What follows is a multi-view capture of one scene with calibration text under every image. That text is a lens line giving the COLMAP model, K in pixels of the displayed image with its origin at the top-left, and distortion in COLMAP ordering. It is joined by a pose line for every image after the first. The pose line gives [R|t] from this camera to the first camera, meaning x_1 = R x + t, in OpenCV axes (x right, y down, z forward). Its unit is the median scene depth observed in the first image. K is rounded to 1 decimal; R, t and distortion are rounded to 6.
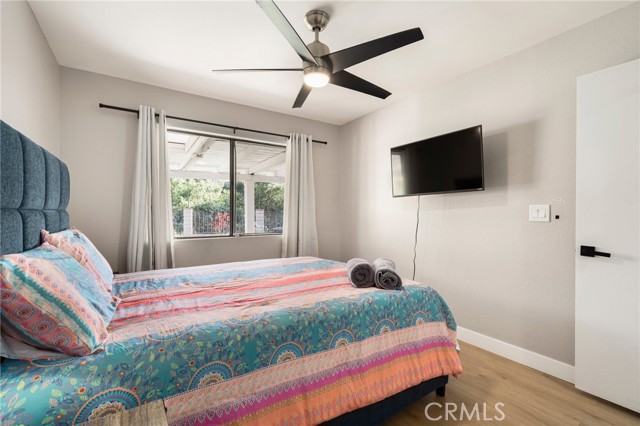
lens RADIAL K [[279.6, 0, 312.2], [0, 279.6, 214.3], [0, 0, 1]] dist [0.037924, 0.000044]
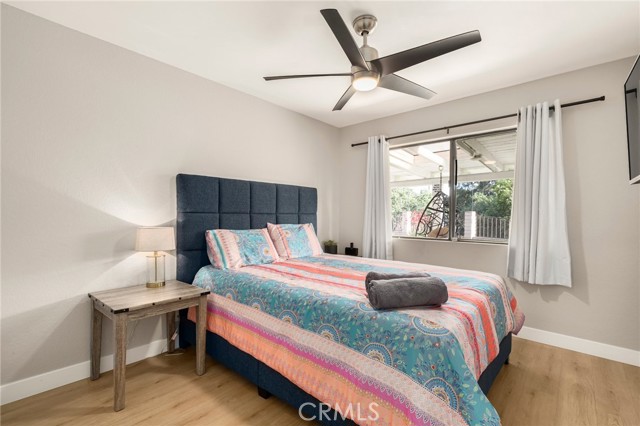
lens RADIAL K [[279.6, 0, 312.2], [0, 279.6, 214.3], [0, 0, 1]] dist [0.037924, 0.000044]
pose [[0.296707, 0.001054, -0.954968, 0.842776], [-0.021924, 0.999743, -0.005708, 0.003767], [0.954717, 0.022630, 0.296654, 0.477515]]
